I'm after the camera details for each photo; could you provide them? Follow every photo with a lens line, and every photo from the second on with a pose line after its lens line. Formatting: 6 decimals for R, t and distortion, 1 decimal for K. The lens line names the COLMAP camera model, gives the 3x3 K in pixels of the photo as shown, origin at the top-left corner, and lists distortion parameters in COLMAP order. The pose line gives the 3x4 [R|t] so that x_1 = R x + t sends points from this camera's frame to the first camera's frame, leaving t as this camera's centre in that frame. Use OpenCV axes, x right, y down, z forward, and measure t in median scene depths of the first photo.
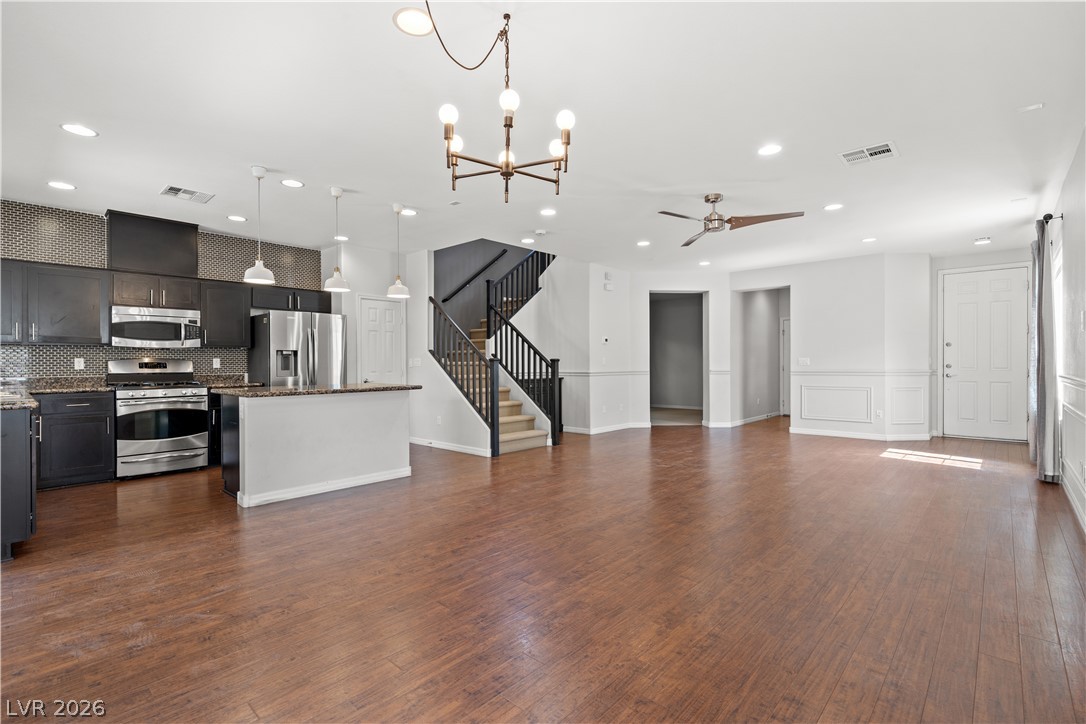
lens RADIAL K [[499.1, 0, 543.0], [0, 499.1, 362.0], [0, 0, 1]] dist [-0.000319, 0.000022]
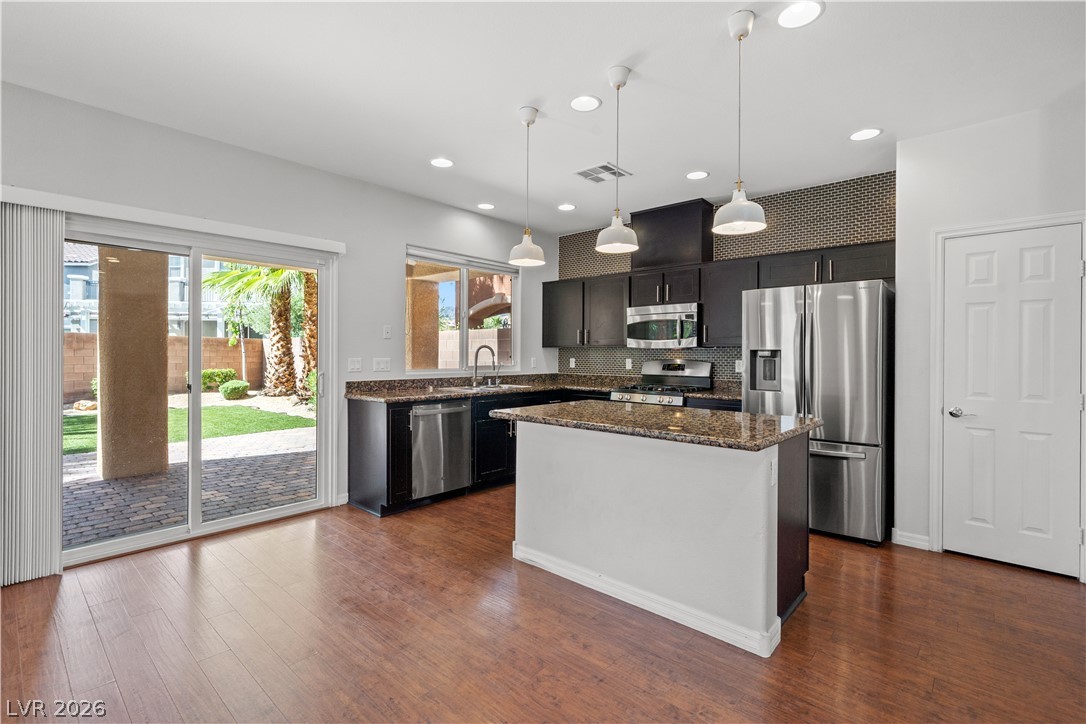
lens RADIAL K [[495.2, 0, 547.2], [0, 495.2, 355.0], [0, 0, 1]] dist [0.000253, 0.000397]
pose [[0.018240, 0.008388, -0.999798, 0.127916], [-0.004248, 0.999956, 0.008312, -0.022383], [0.999825, 0.004096, 0.018275, 0.753338]]
